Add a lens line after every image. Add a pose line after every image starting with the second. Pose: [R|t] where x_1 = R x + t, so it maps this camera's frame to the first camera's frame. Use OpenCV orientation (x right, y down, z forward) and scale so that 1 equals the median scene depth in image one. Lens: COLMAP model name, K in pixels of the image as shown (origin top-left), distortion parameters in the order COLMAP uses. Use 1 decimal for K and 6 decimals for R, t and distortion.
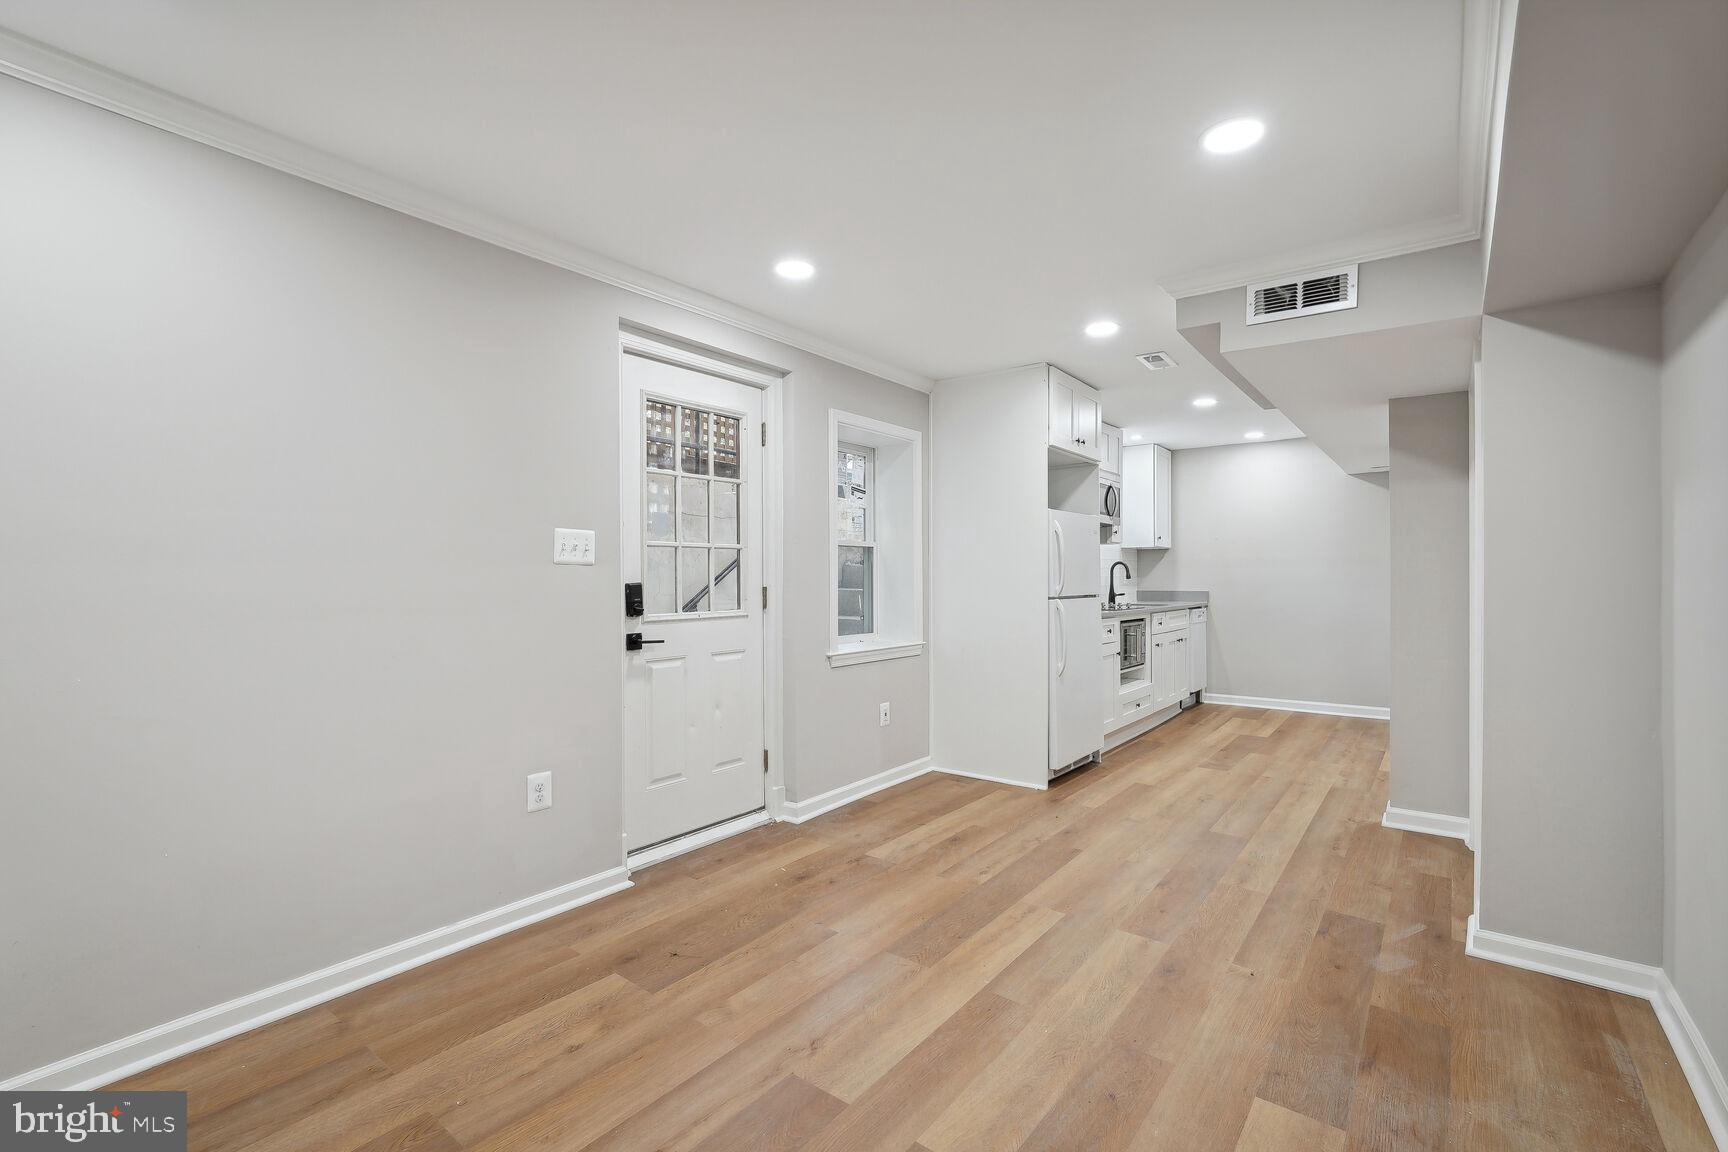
lens RADIAL K [[792.2, 0, 864.0], [0, 792.2, 576.0], [0, 0, 1]] dist [-0.003811, 0.000828]
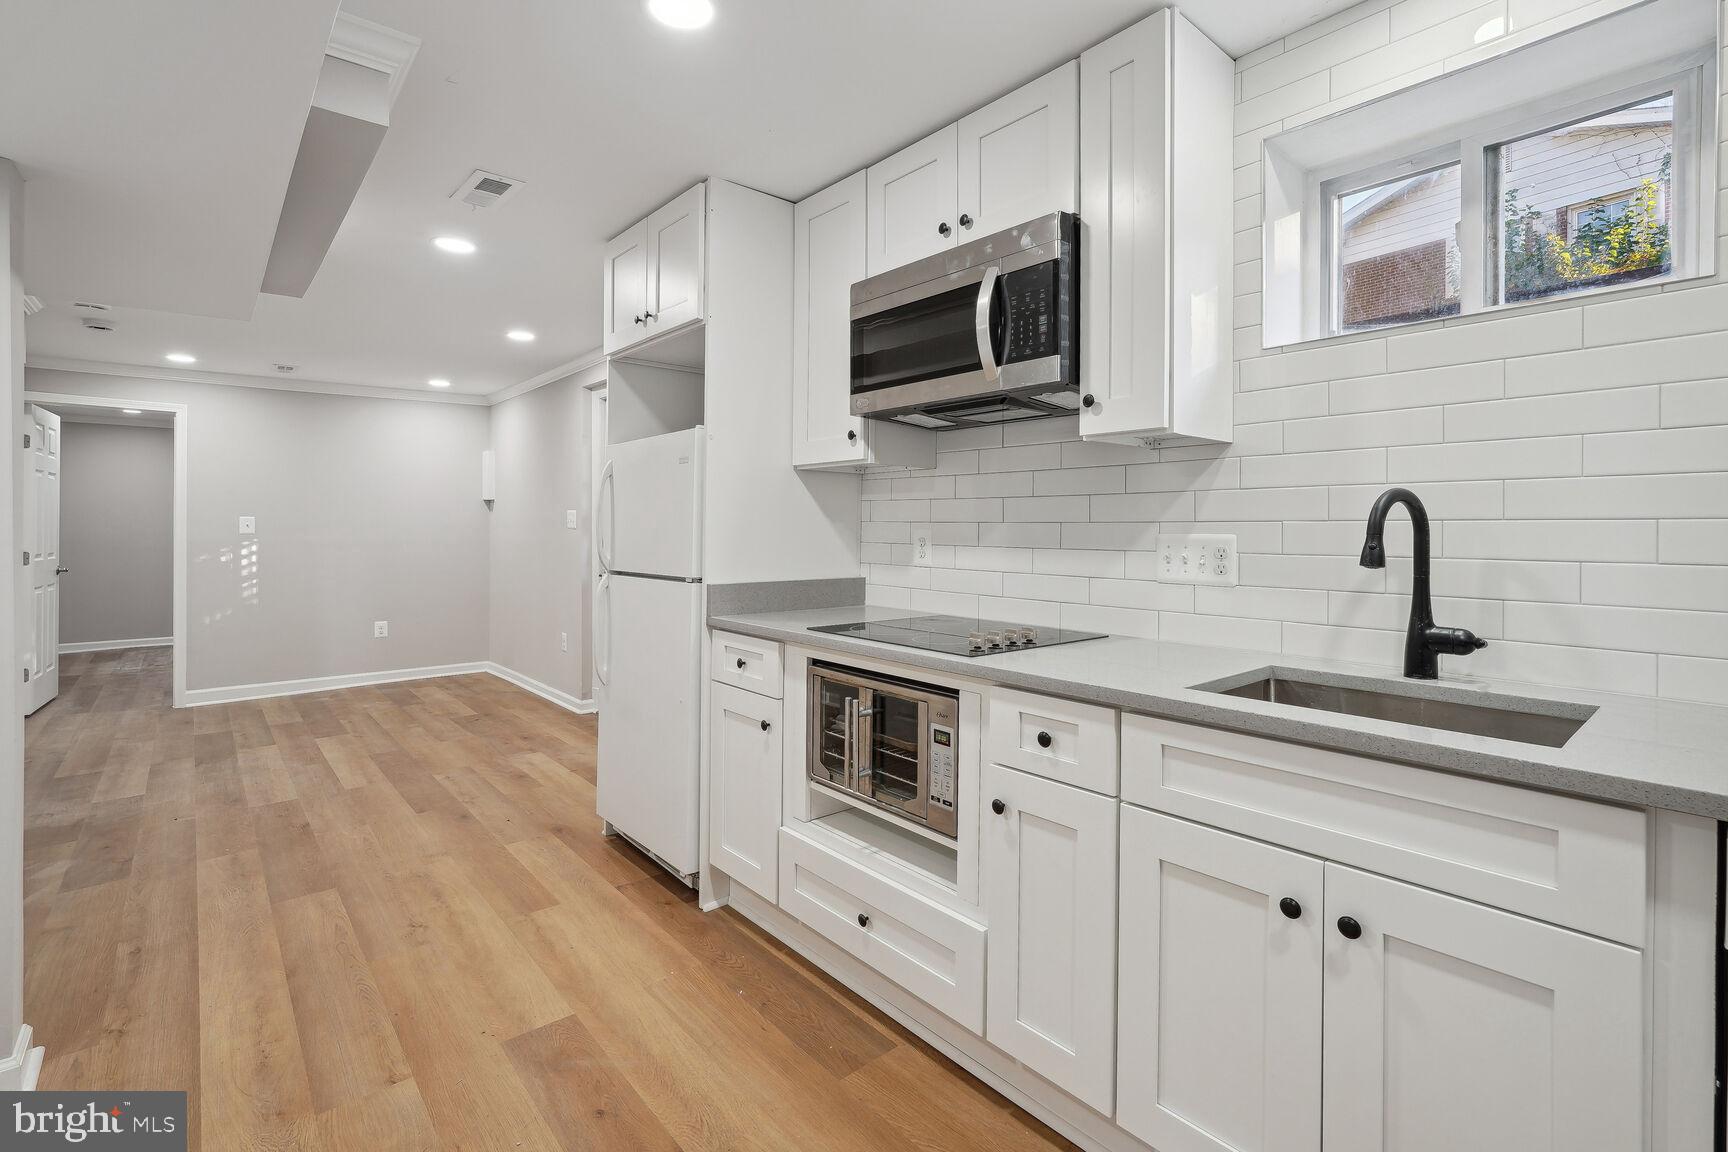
lens RADIAL K [[796.4, 0, 861.2], [0, 796.4, 530.8], [0, 0, 1]] dist [-0.001789, 0.000799]
pose [[-0.224358, 0.001932, -0.974505, 1.047278], [-0.000966, 0.999997, 0.002205, -0.012427], [0.974506, 0.001436, -0.224355, 1.643514]]
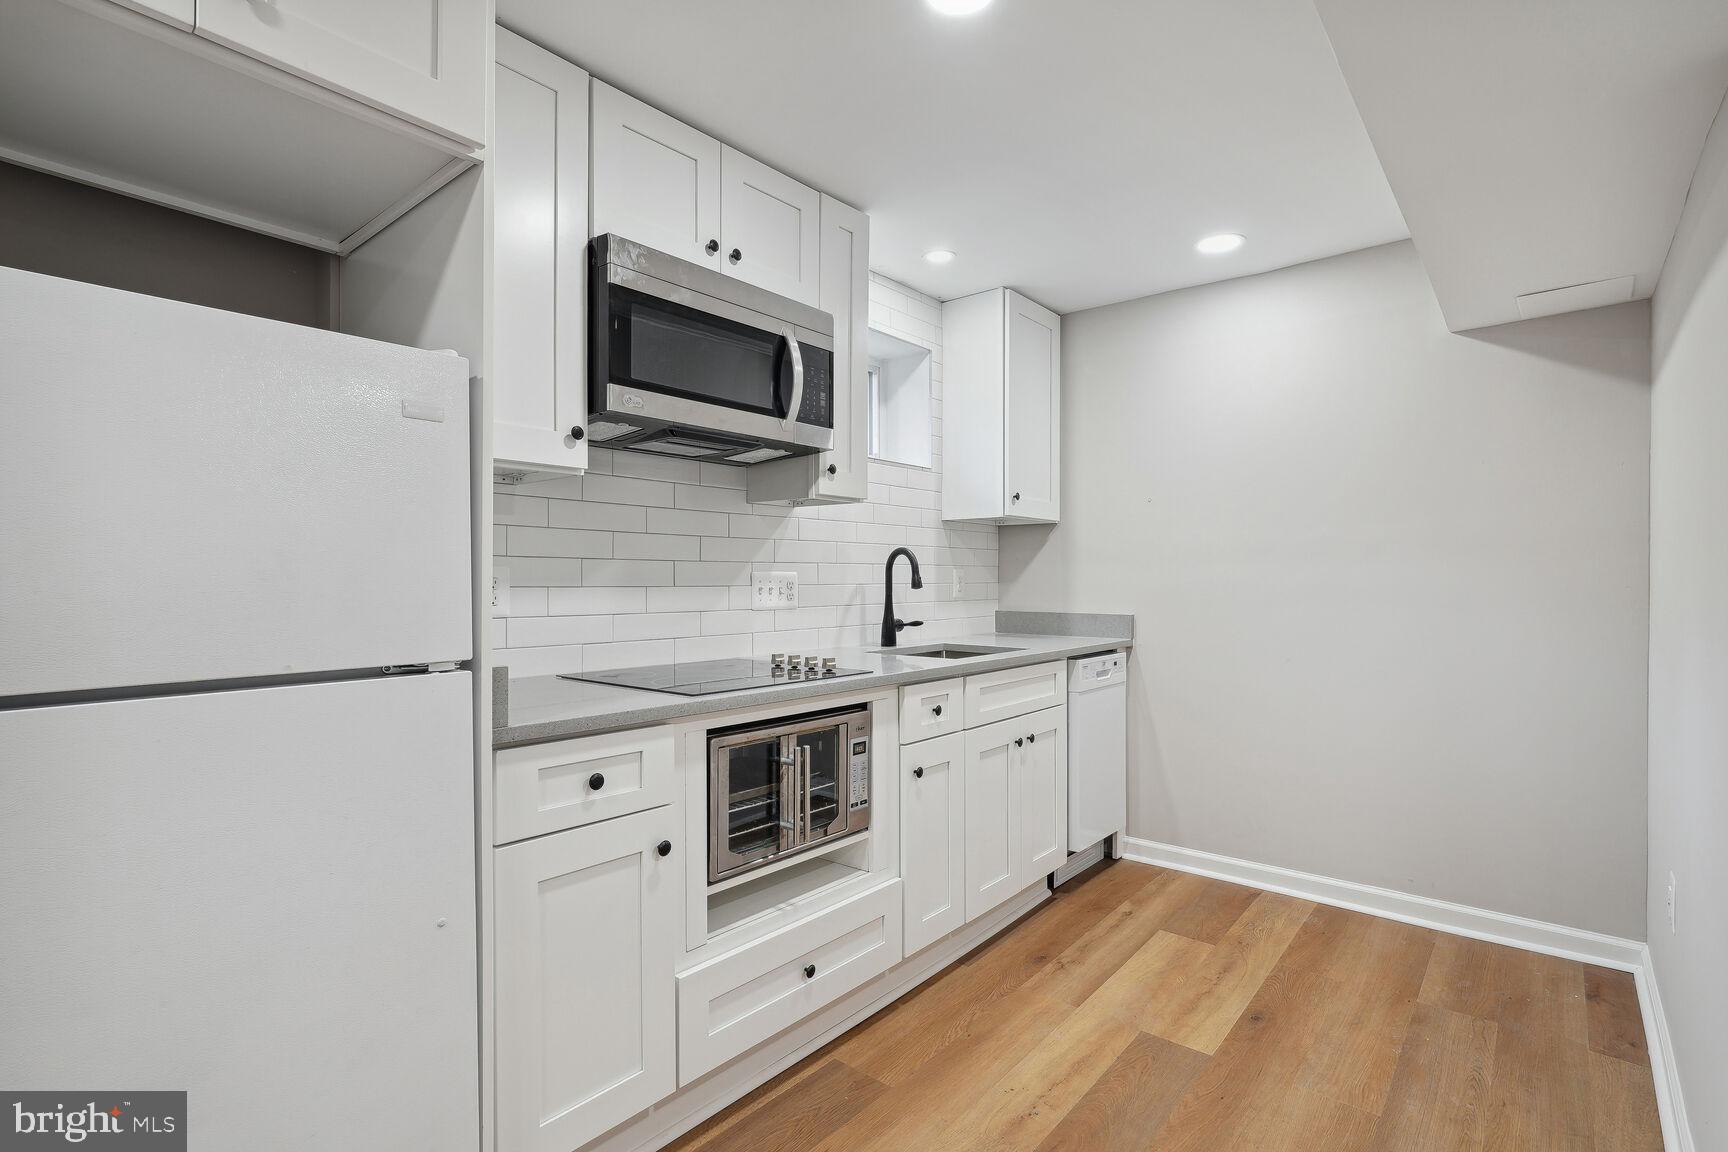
lens RADIAL K [[831.7, 0, 859.3], [0, 831.7, 580.7], [0, 0, 1]] dist [-0.002482, 0.000088]
pose [[0.998383, 0.002099, -0.056809, 0.592539], [-0.001755, 0.999980, 0.006092, -0.005986], [0.056821, -0.005983, 0.998366, 0.997243]]
